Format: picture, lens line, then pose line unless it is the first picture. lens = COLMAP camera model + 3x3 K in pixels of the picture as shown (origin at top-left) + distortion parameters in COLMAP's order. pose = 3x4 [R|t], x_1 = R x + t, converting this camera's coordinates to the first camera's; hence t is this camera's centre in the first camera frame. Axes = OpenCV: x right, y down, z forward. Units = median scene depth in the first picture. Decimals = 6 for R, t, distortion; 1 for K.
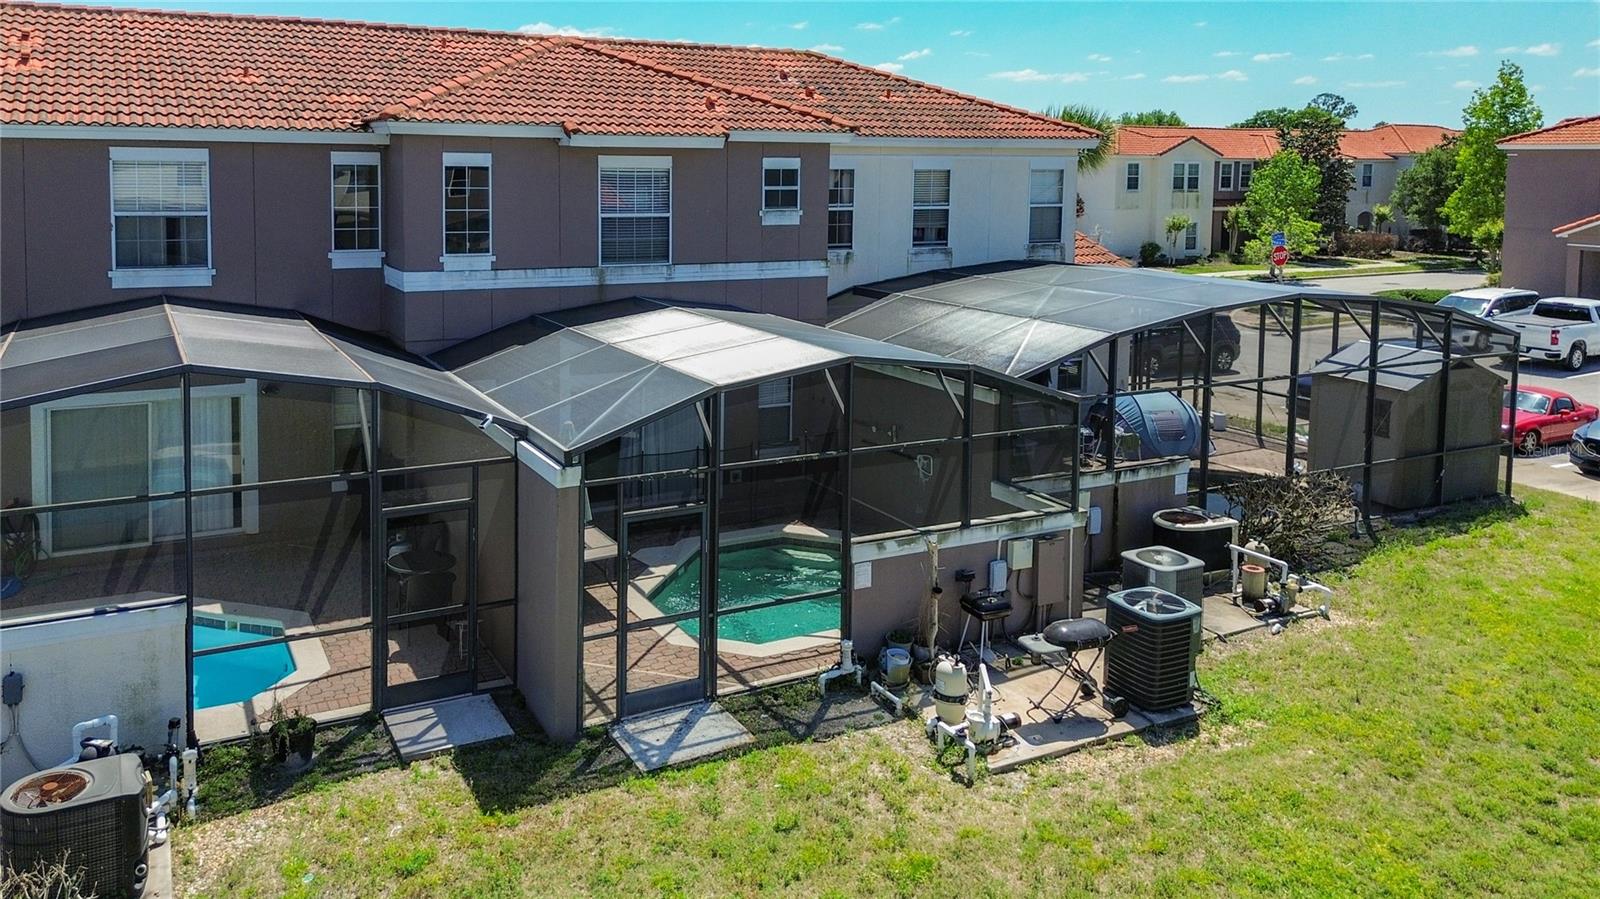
lens RADIAL K [[888.0, 0, 778.5], [0, 888.0, 450.1], [0, 0, 1]] dist [0.031236, -0.022431]
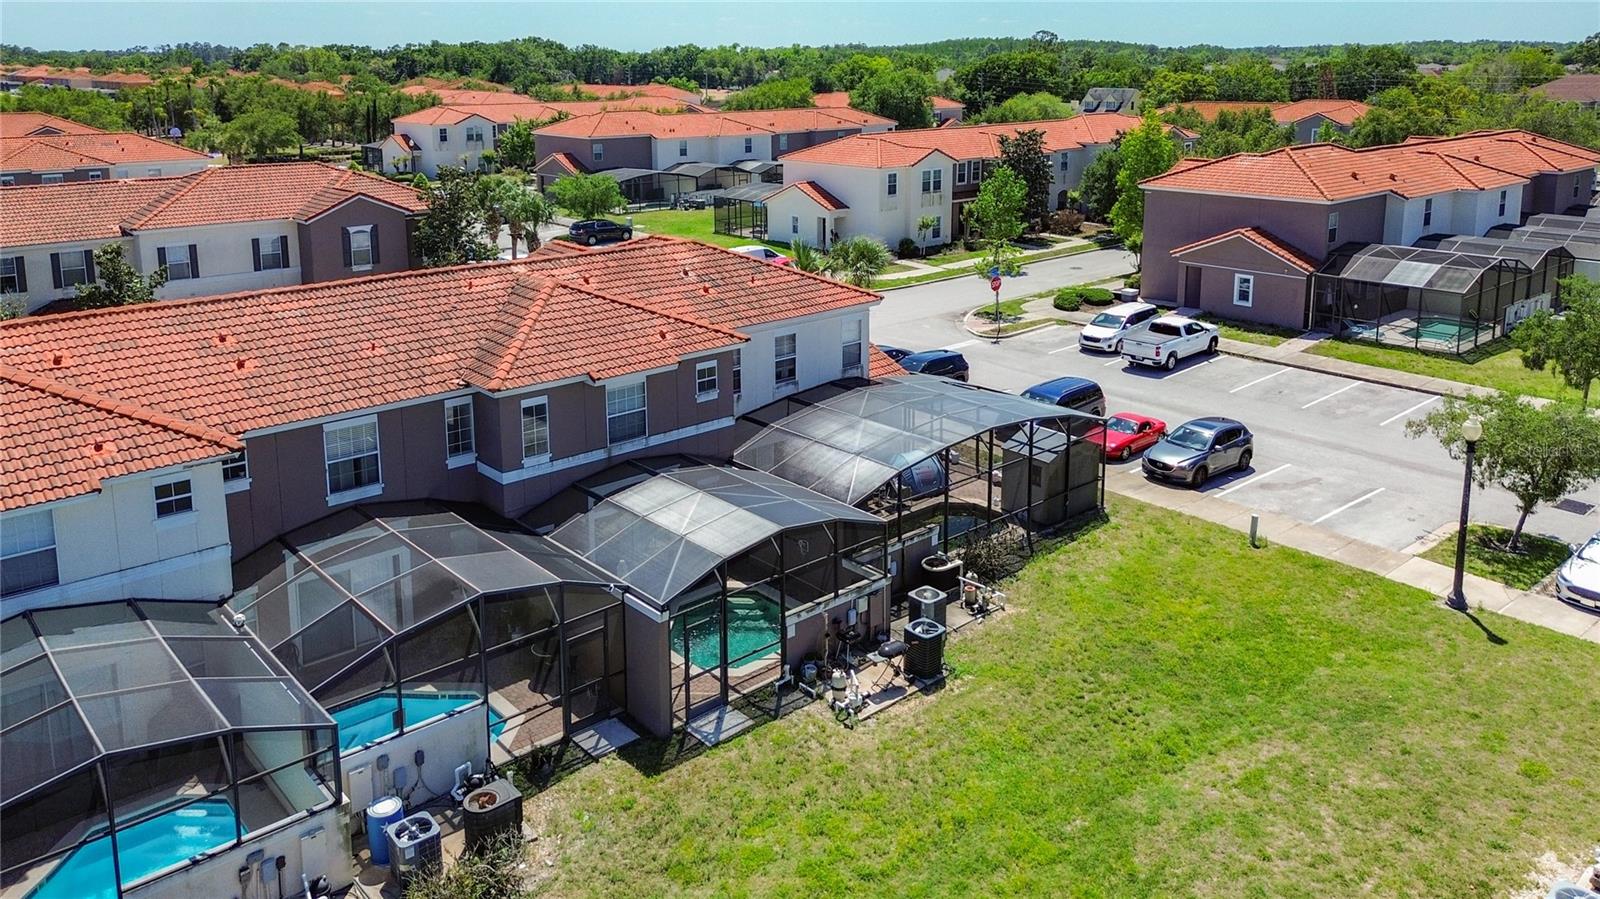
lens RADIAL K [[888.0, 0, 778.5], [0, 888.0, 450.1], [0, 0, 1]] dist [0.031236, -0.022431]
pose [[0.966749, -0.075990, 0.244178, -0.401872], [0.043541, 0.989800, 0.135644, -0.551868], [-0.251995, -0.120502, 0.960197, -0.894082]]
